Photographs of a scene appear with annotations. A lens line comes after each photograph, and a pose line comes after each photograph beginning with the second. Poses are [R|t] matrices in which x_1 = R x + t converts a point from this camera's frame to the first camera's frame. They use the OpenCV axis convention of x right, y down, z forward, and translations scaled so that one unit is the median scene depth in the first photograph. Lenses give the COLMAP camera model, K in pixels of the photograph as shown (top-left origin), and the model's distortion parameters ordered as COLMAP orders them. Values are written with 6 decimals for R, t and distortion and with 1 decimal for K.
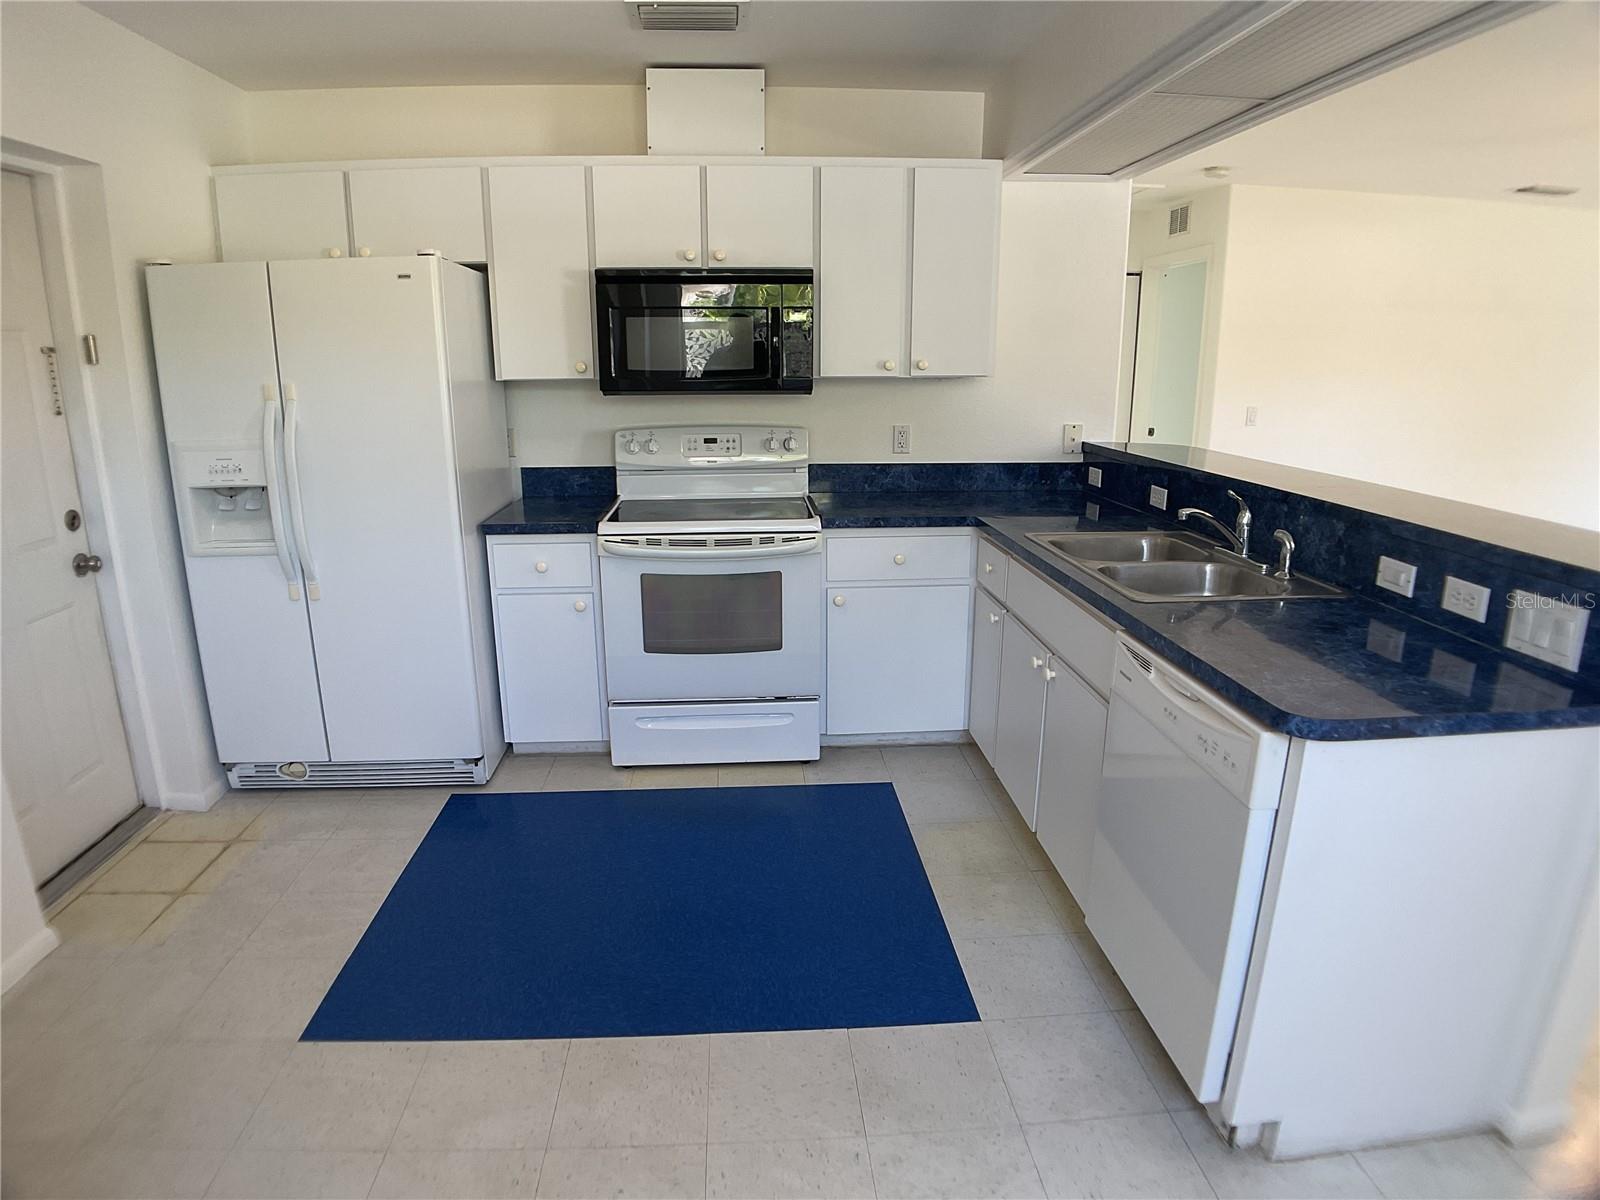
lens RADIAL K [[918.2, 0, 796.5], [0, 918.2, 603.3], [0, 0, 1]] dist [-0.076576, -0.006288]
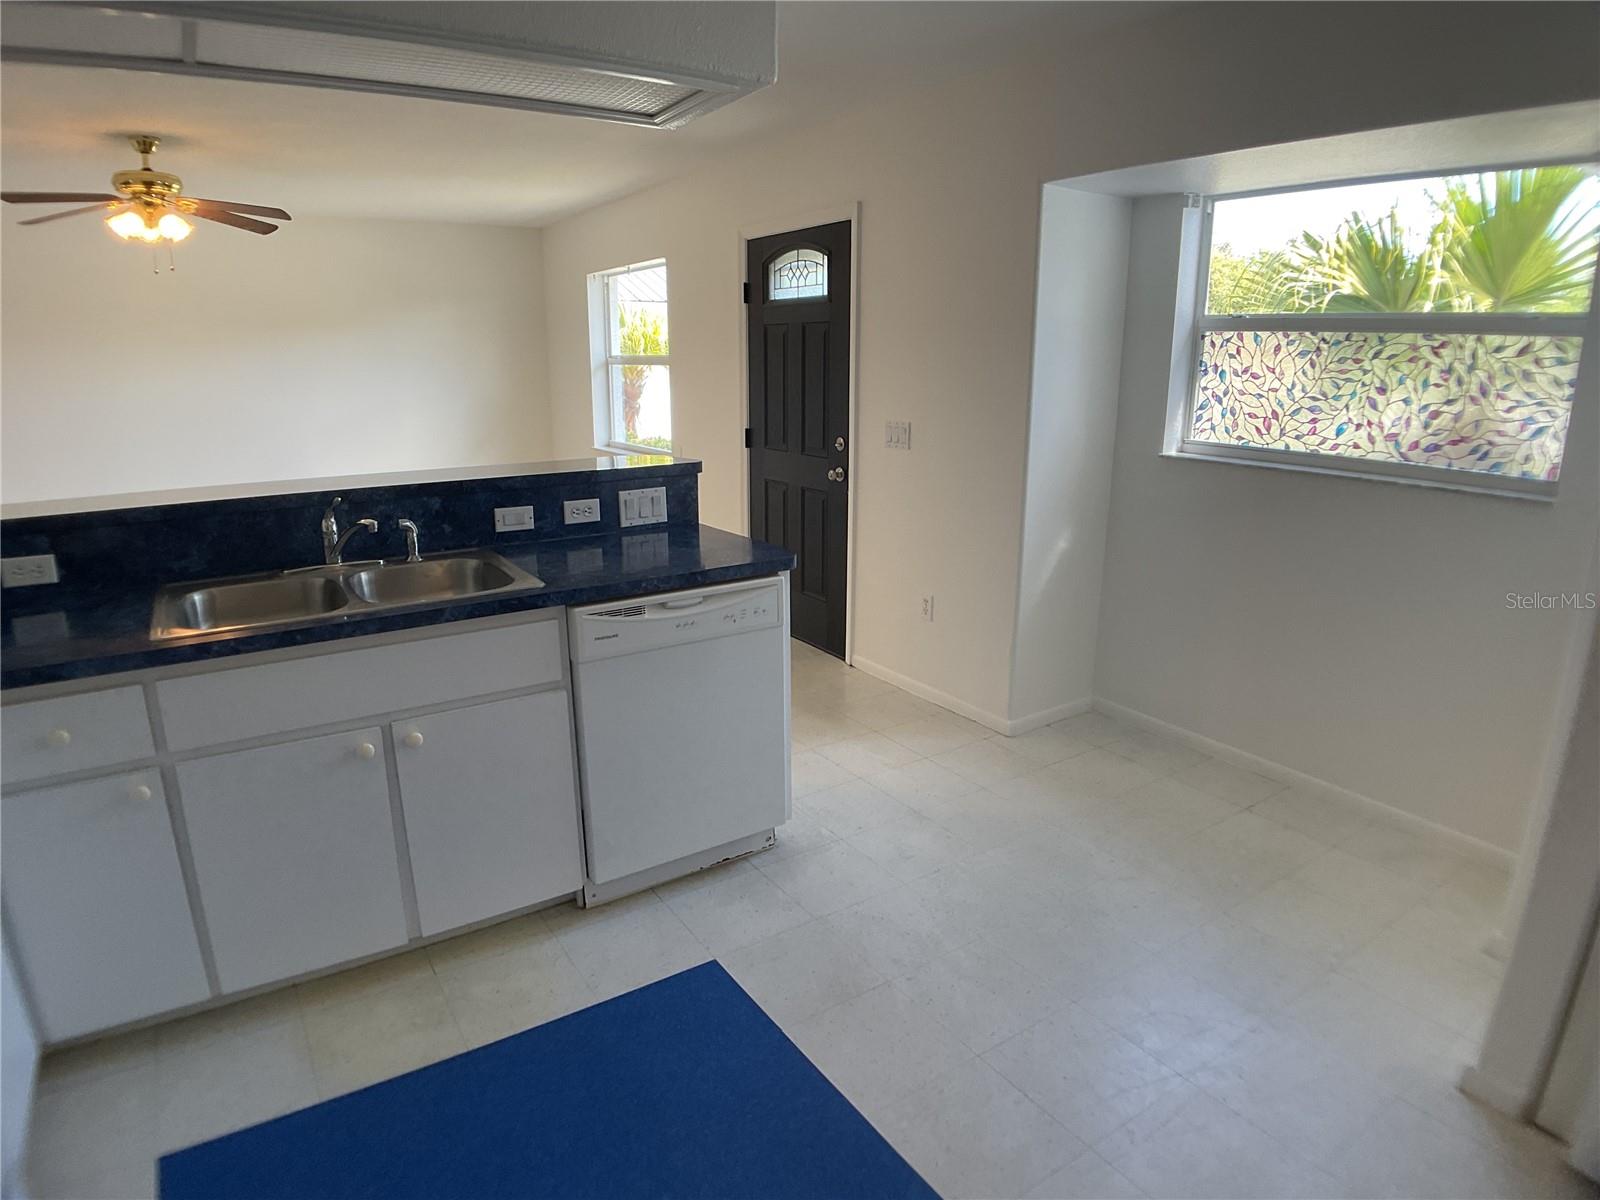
lens RADIAL K [[918.2, 0, 796.5], [0, 918.2, 603.3], [0, 0, 1]] dist [-0.076576, -0.006288]
pose [[-0.495593, -0.223332, 0.839351, -0.444119], [0.221652, 0.901859, 0.370838, -0.208111], [-0.839796, 0.369829, -0.397453, 0.783762]]
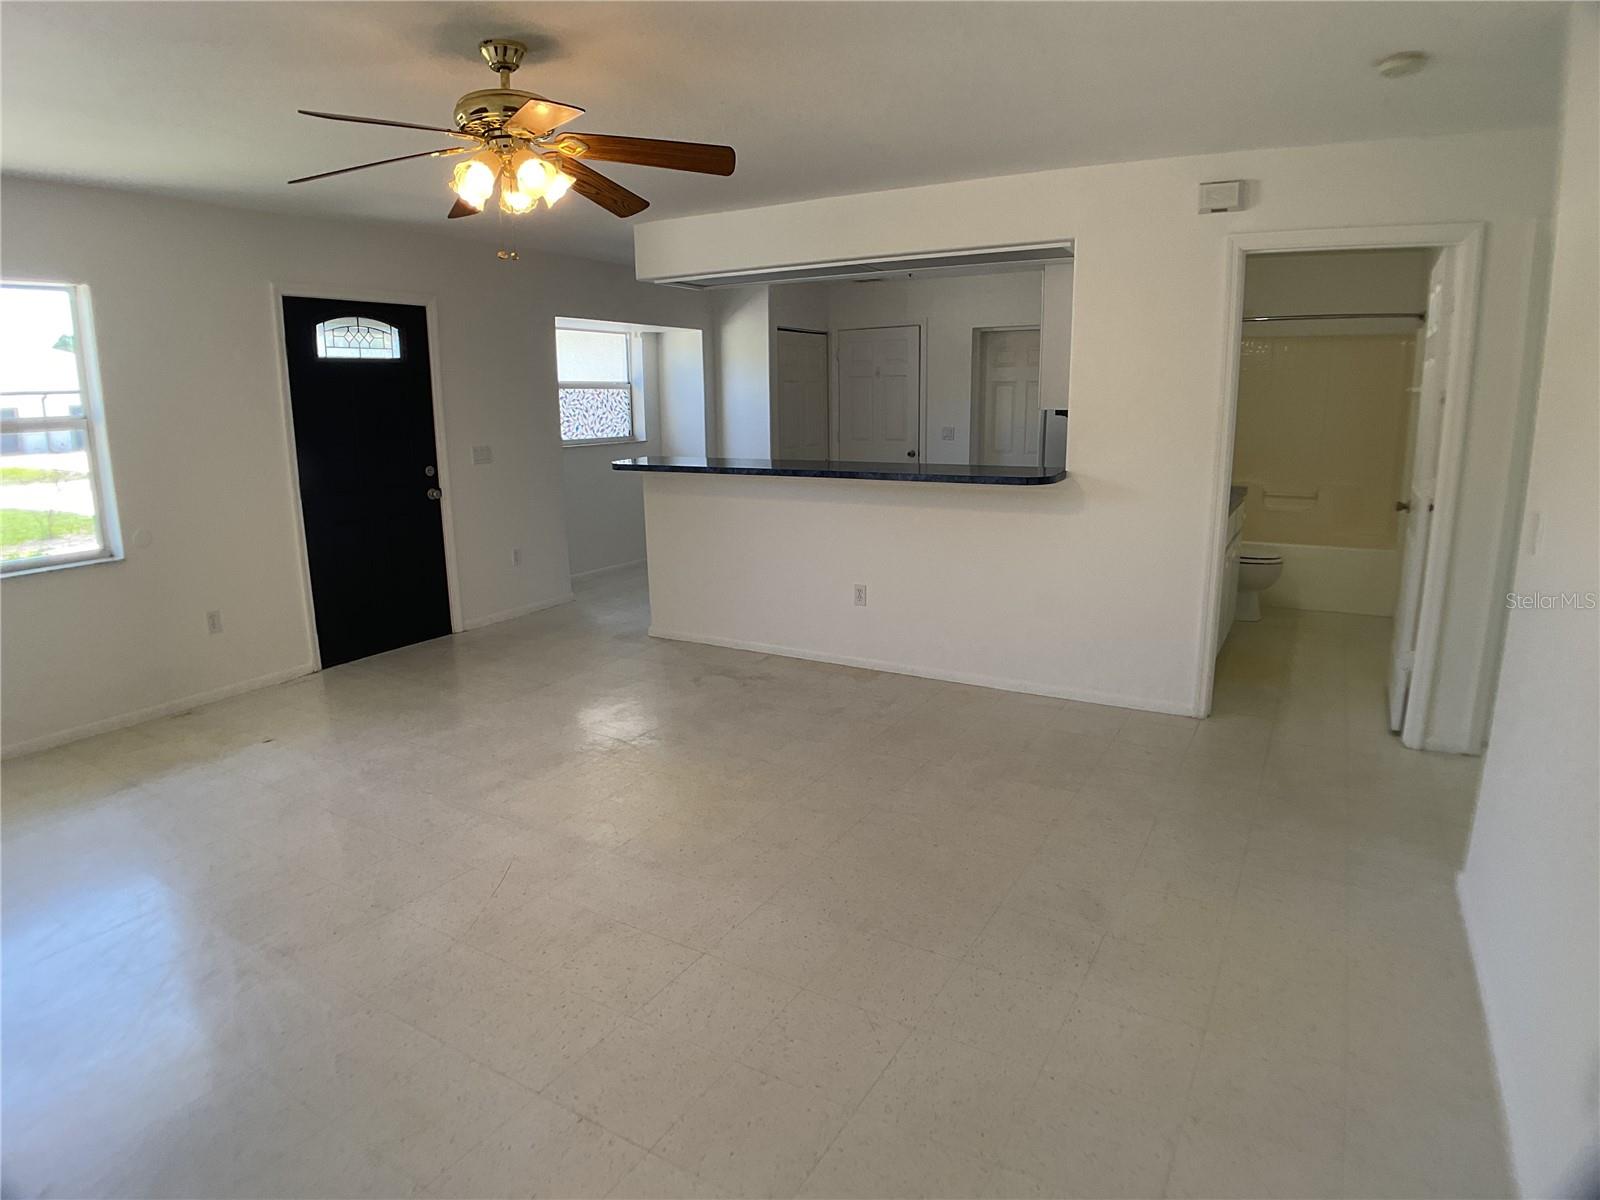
lens RADIAL K [[918.2, 0, 796.5], [0, 918.2, 603.3], [0, 0, 1]] dist [-0.076576, -0.006288]
pose [[-0.563071, 0.189902, -0.804294, 1.794603], [-0.197671, 0.914040, 0.354200, -0.437206], [0.802420, 0.358425, -0.477131, 1.621371]]
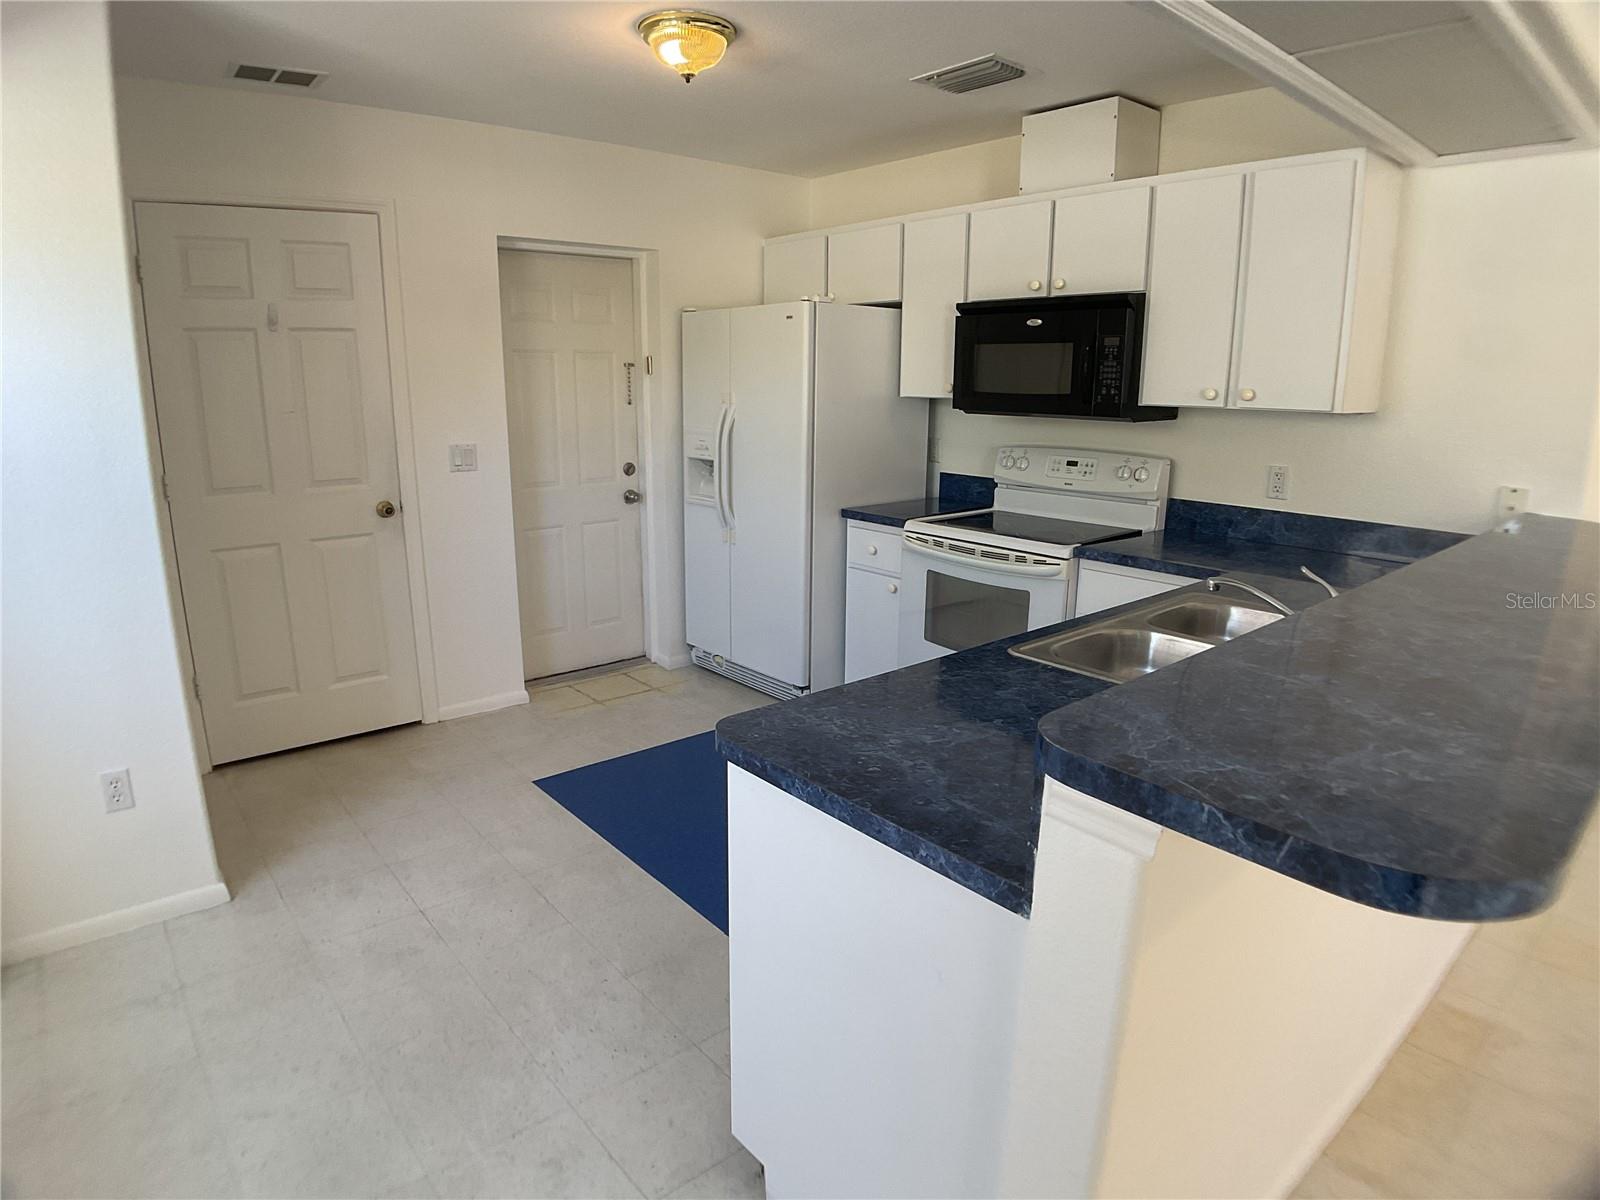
lens RADIAL K [[918.2, 0, 796.5], [0, 918.2, 603.3], [0, 0, 1]] dist [-0.076576, -0.006288]
pose [[0.588936, 0.198166, -0.783508, 0.634377], [-0.213639, 0.973160, 0.085548, -0.054360], [0.779431, 0.117005, 0.615464, 0.179536]]
